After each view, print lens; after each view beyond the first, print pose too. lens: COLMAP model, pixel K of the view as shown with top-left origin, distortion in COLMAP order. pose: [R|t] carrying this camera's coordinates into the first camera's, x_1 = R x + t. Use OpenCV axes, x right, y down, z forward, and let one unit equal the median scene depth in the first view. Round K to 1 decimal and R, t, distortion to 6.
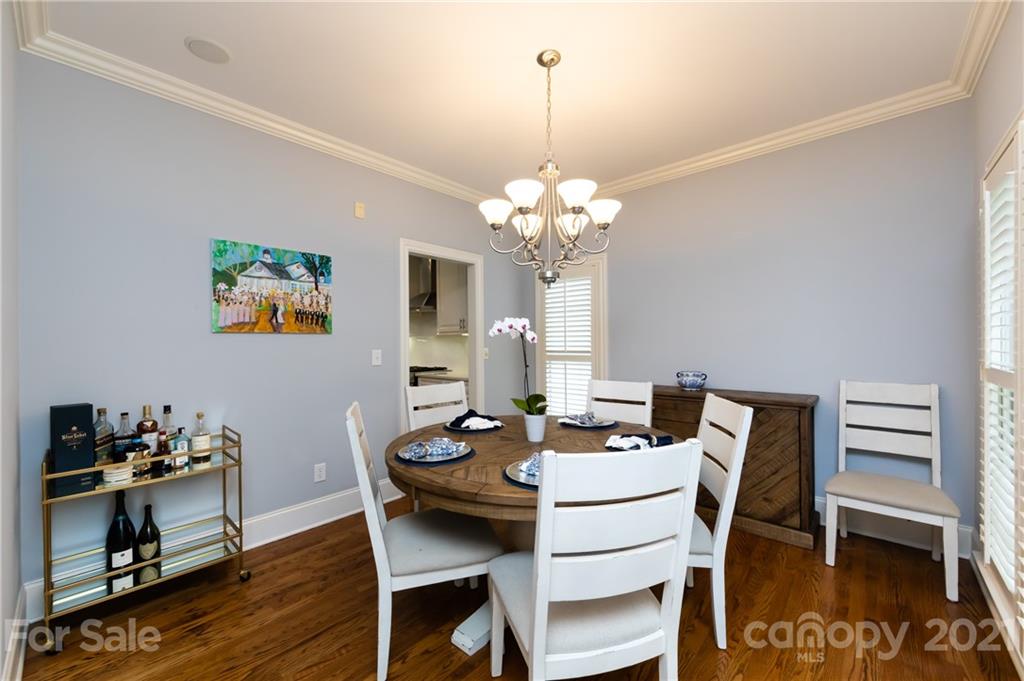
lens RADIAL K [[405.3, 0, 515.6], [0, 405.3, 341.5], [0, 0, 1]] dist [-0.006459, 0.000798]
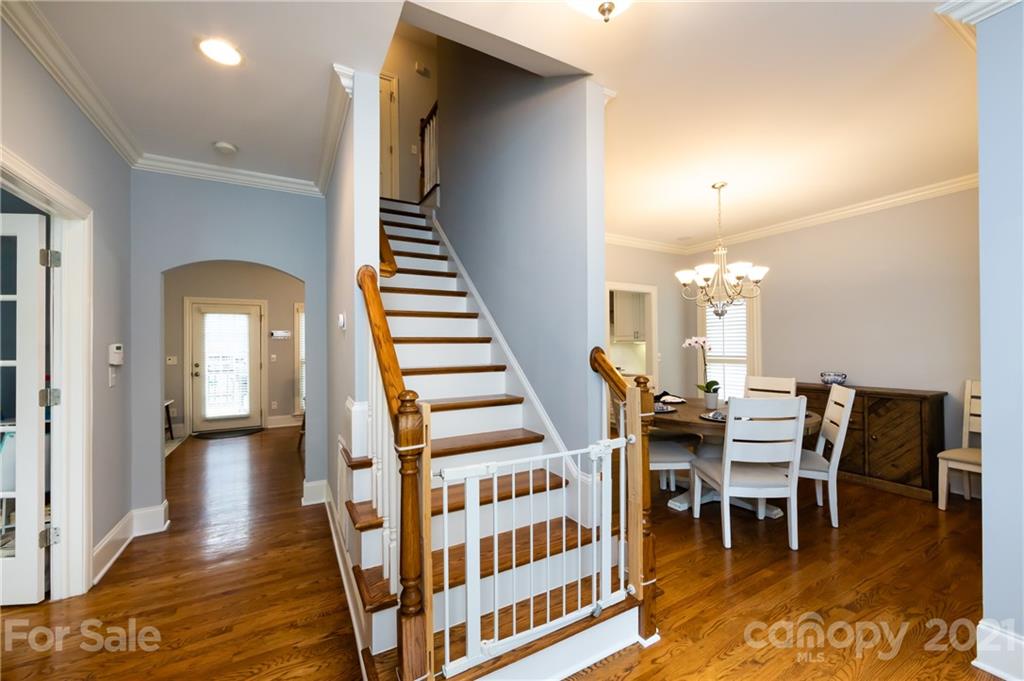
lens RADIAL K [[405.3, 0, 506.2], [0, 405.3, 342.4], [0, 0, 1]] dist [-0.006459, 0.000798]
pose [[0.941832, -0.004112, -0.336059, -0.171557], [0.002026, 0.999976, -0.006559, -0.022079], [0.336078, 0.005496, 0.941818, -0.804068]]
